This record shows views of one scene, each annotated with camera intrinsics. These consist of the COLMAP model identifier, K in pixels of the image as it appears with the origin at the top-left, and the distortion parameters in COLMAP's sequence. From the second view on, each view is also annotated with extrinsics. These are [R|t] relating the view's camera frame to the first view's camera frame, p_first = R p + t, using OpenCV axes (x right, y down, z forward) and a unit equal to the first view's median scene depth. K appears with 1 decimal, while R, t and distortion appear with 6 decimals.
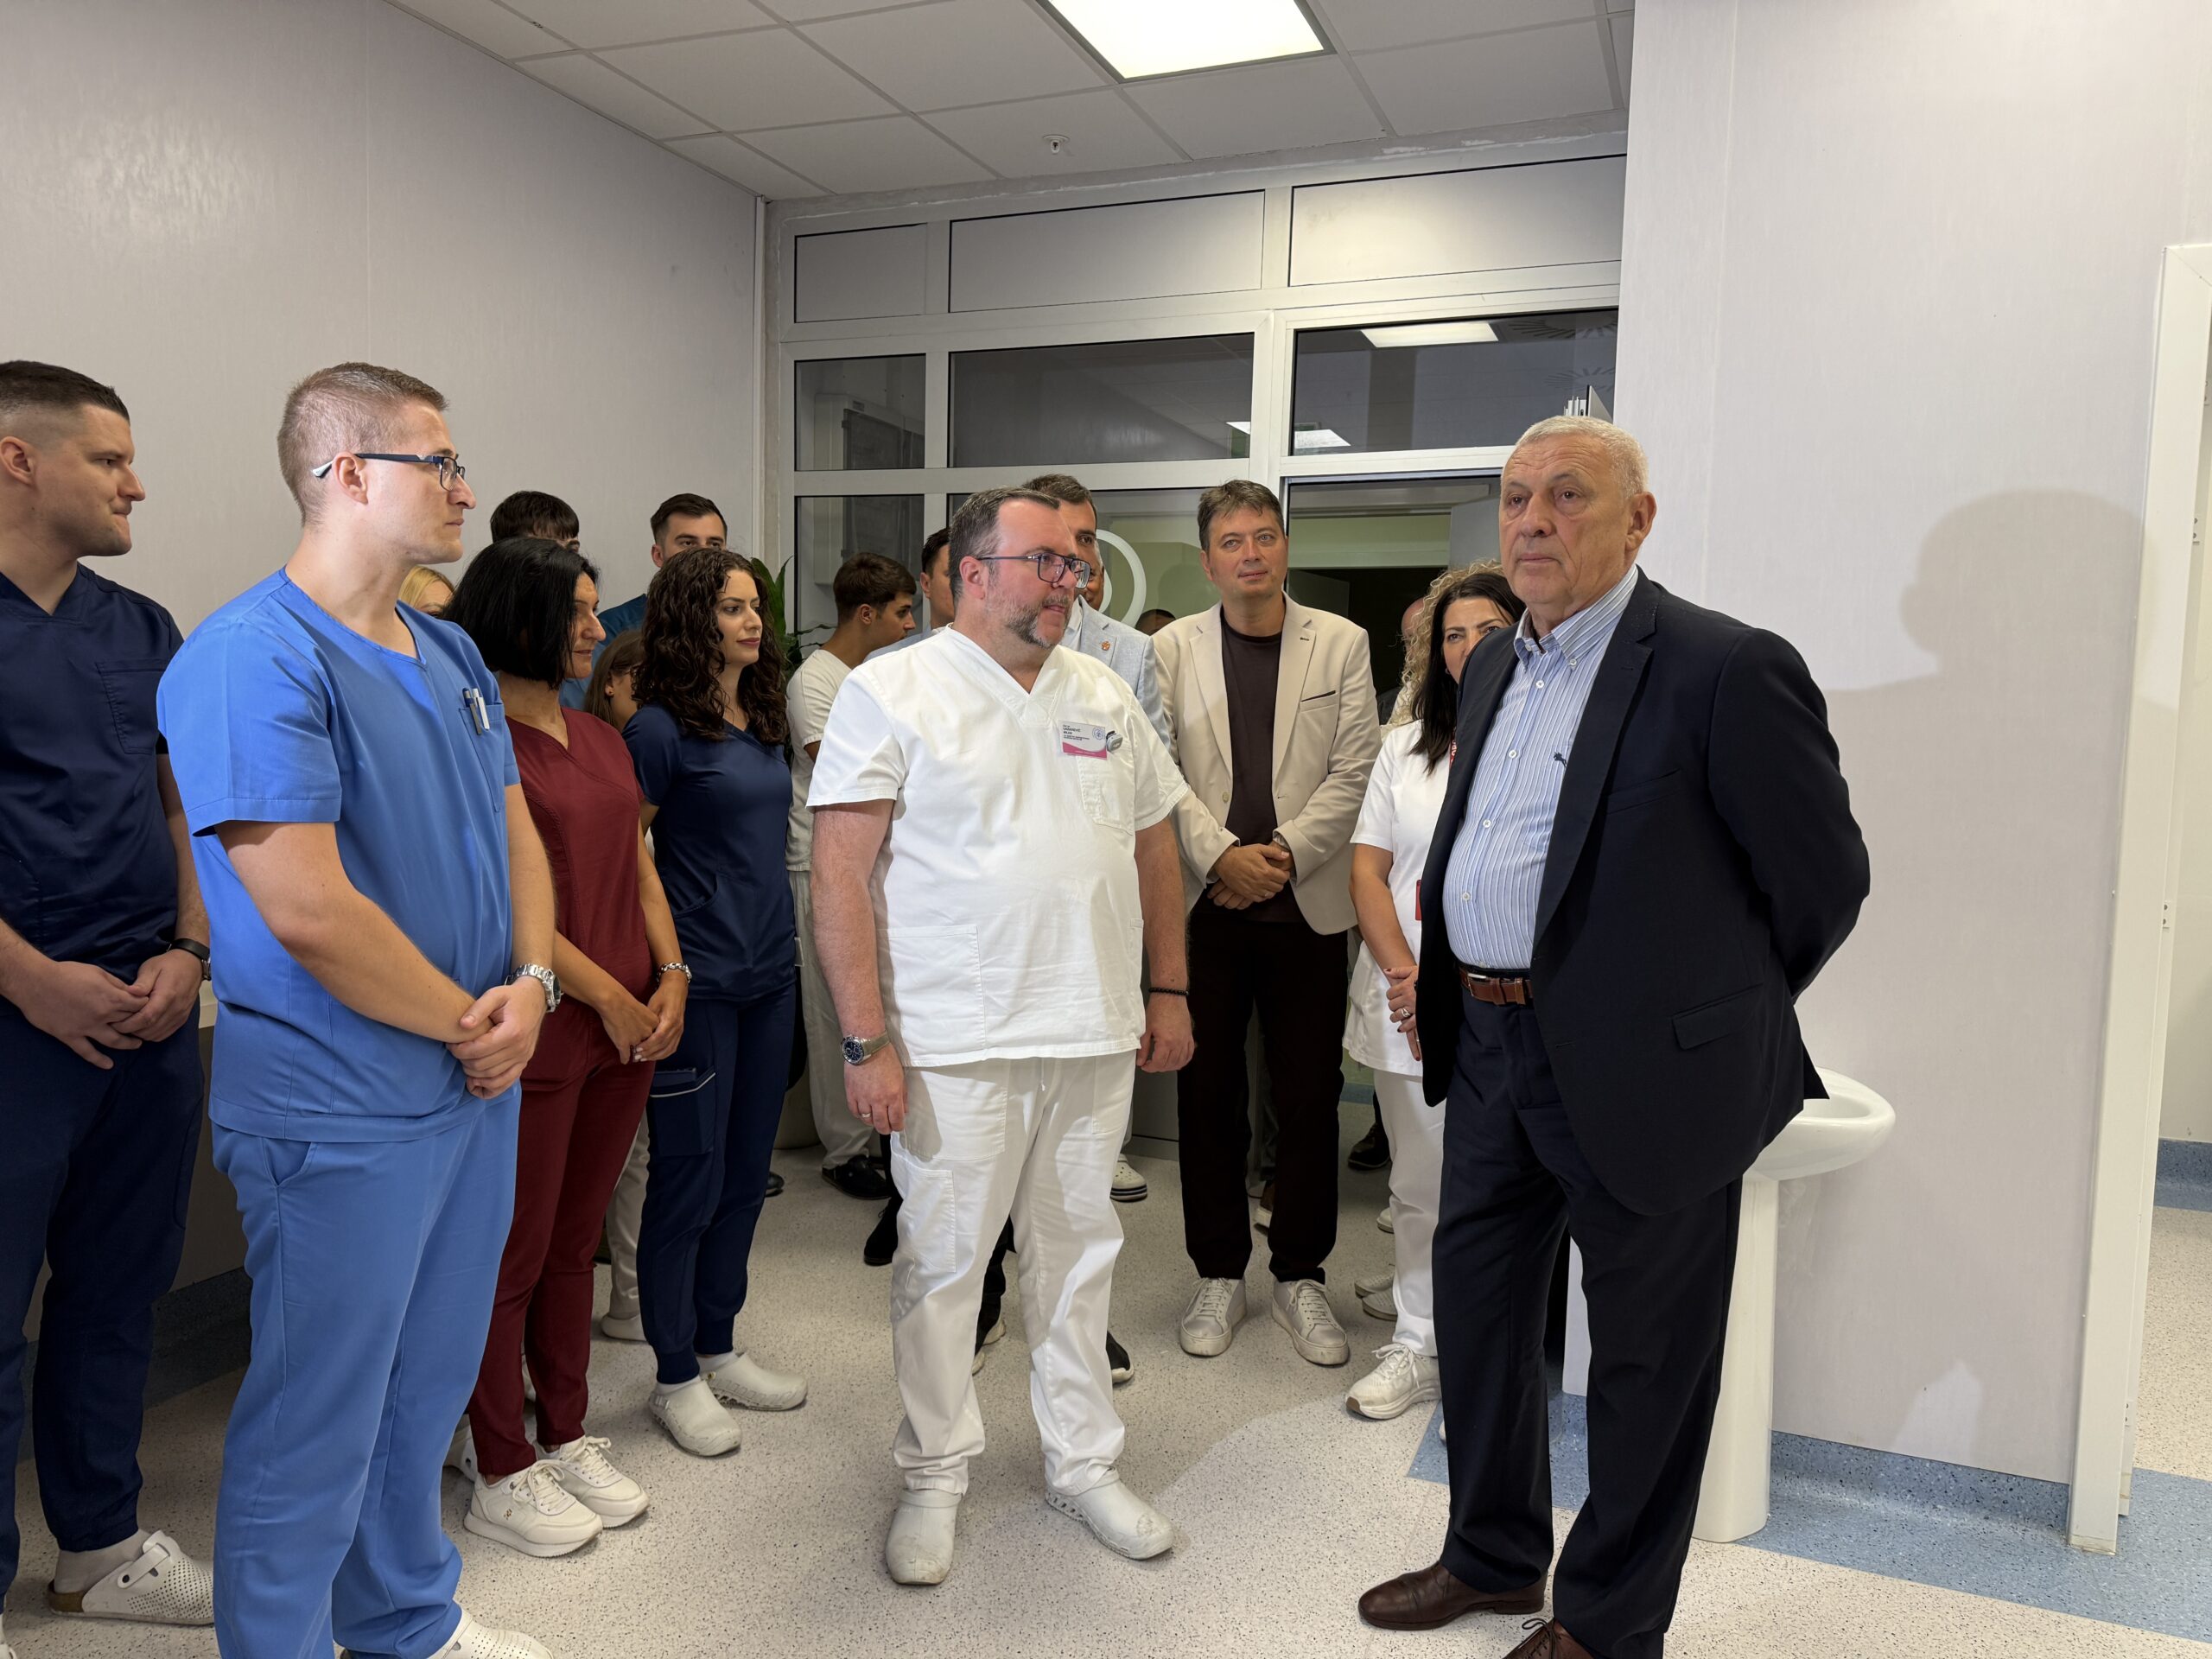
lens RADIAL K [[1563.2, 0, 1110.7], [0, 1563.2, 830.2], [0, 0, 1]] dist [0.014368, -0.022046]
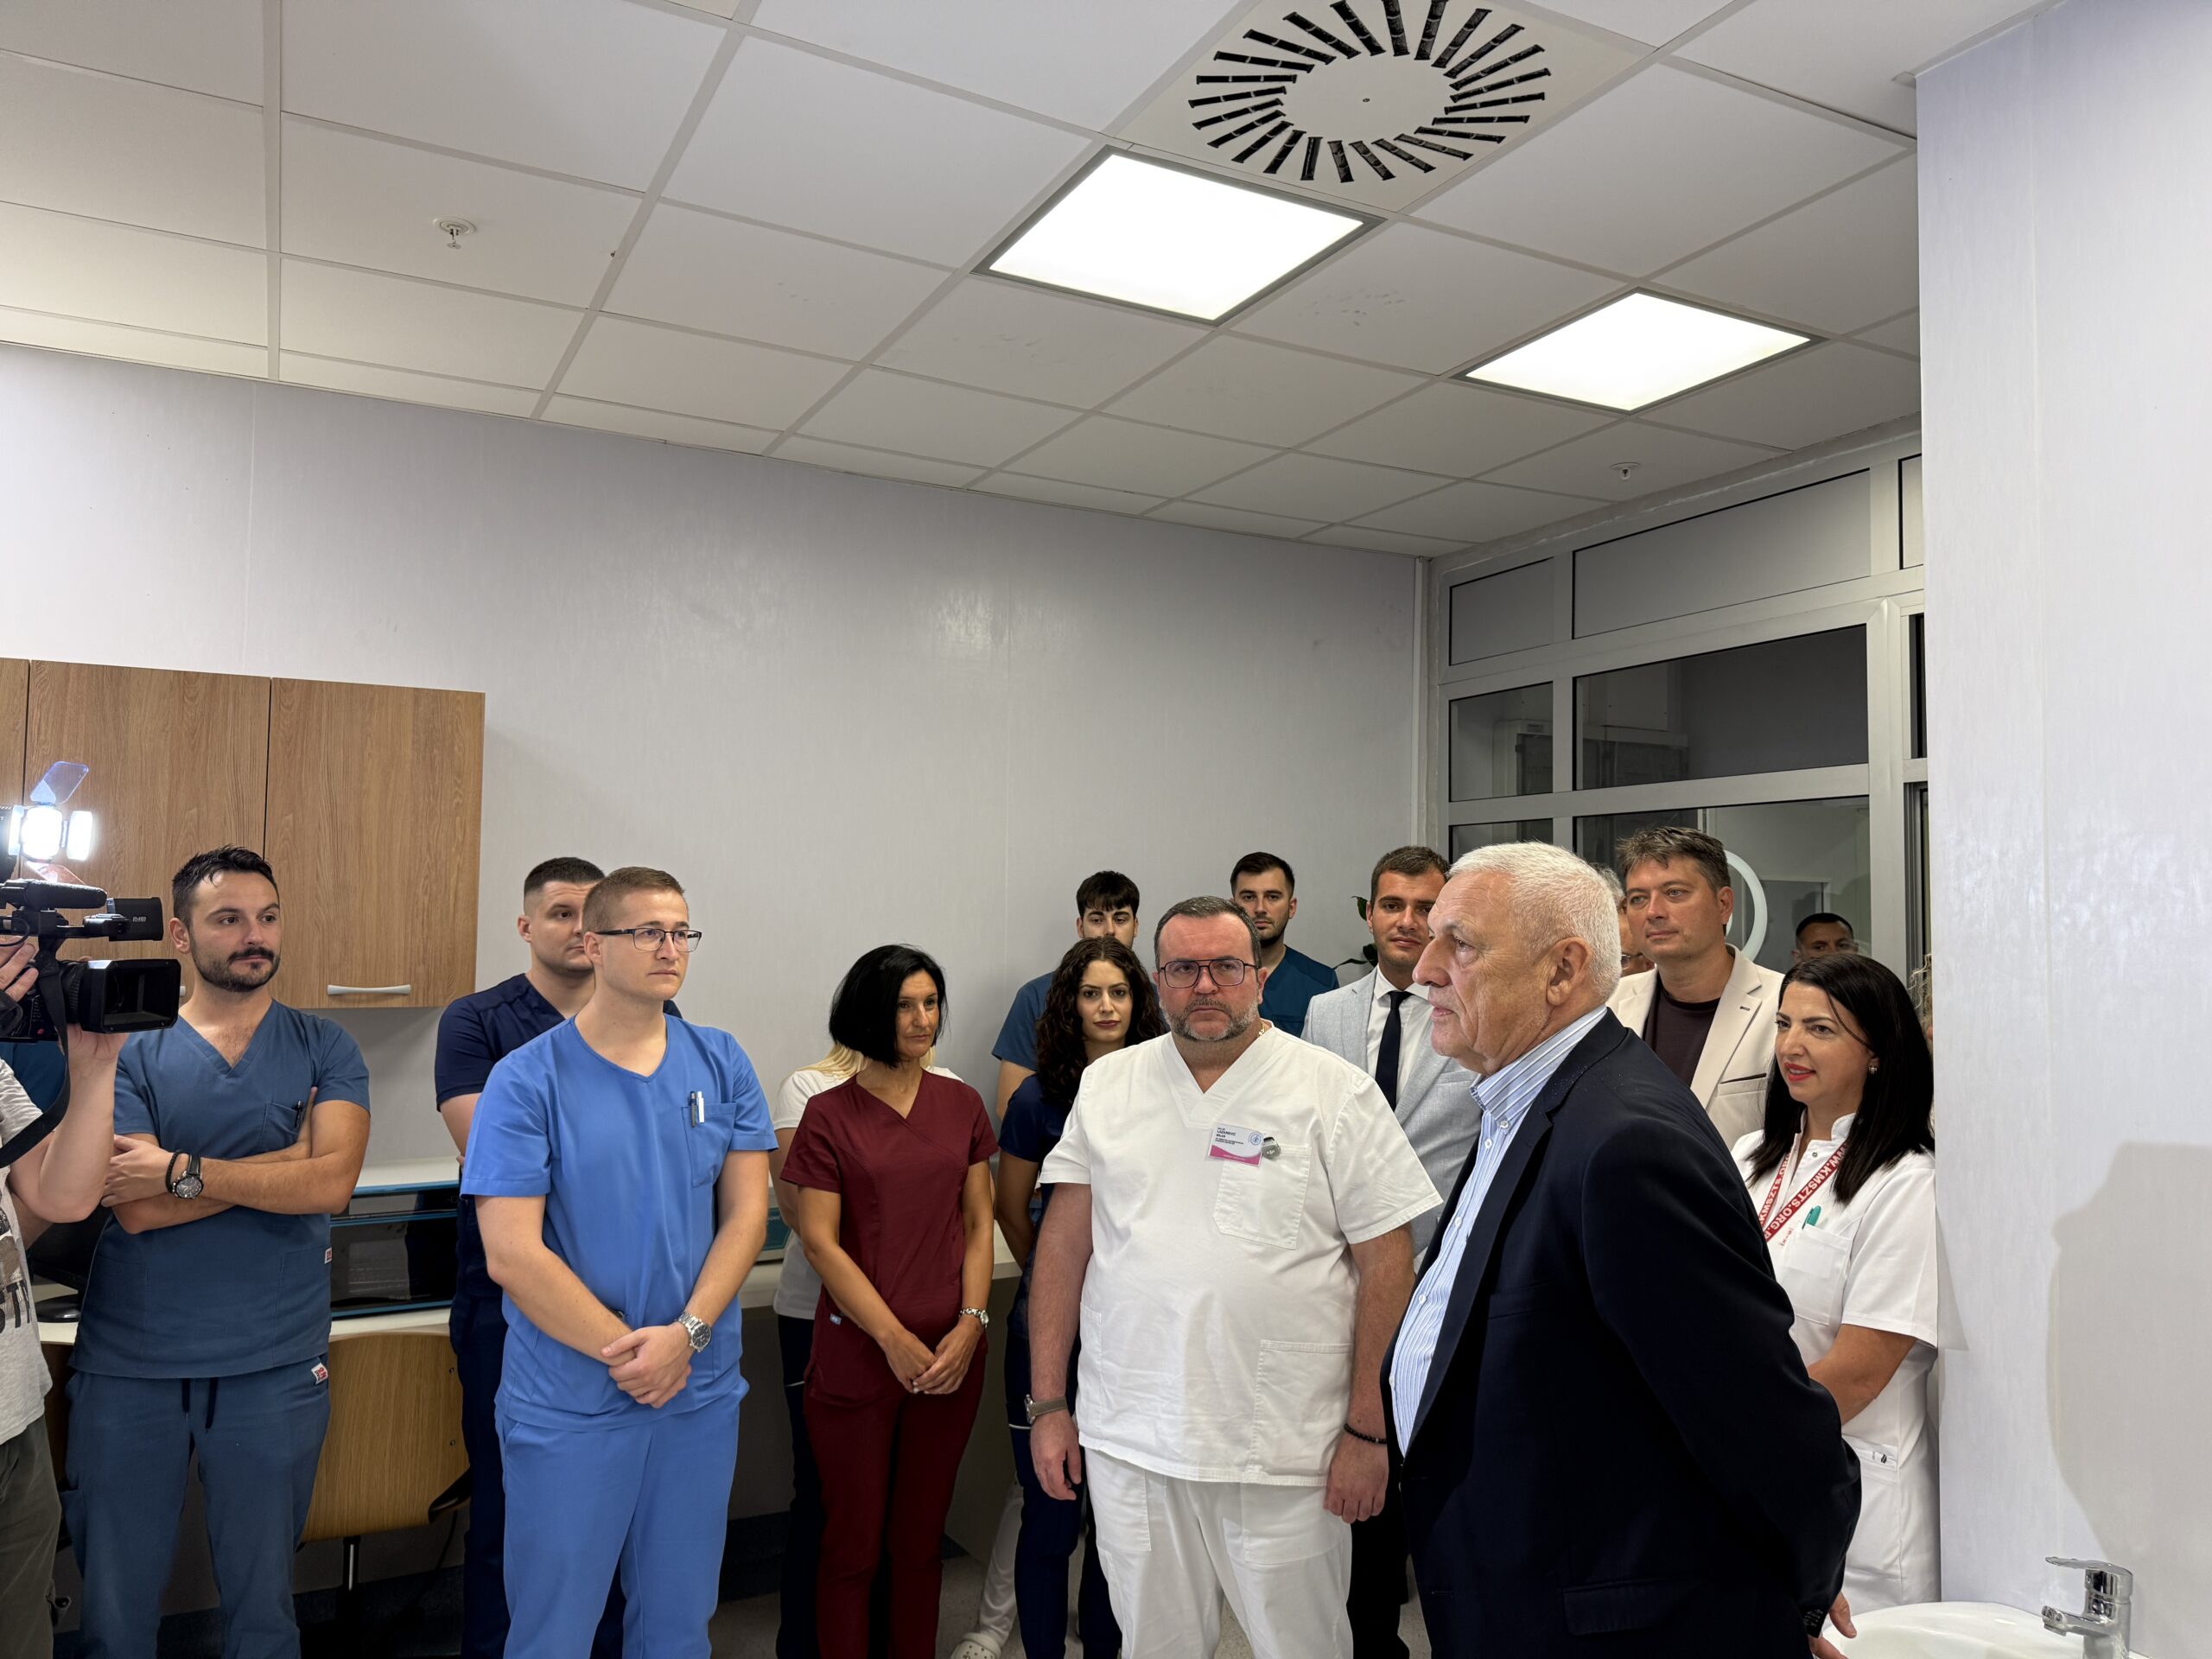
lens RADIAL K [[1563.2, 0, 1090.5], [0, 1563.2, 832.0], [0, 0, 1]] dist [0.014368, -0.022046]
pose [[0.761641, -0.058073, -0.645391, 0.377463], [-0.043671, 0.989112, -0.140539, -0.072171], [0.646525, 0.135225, 0.750812, 0.091013]]
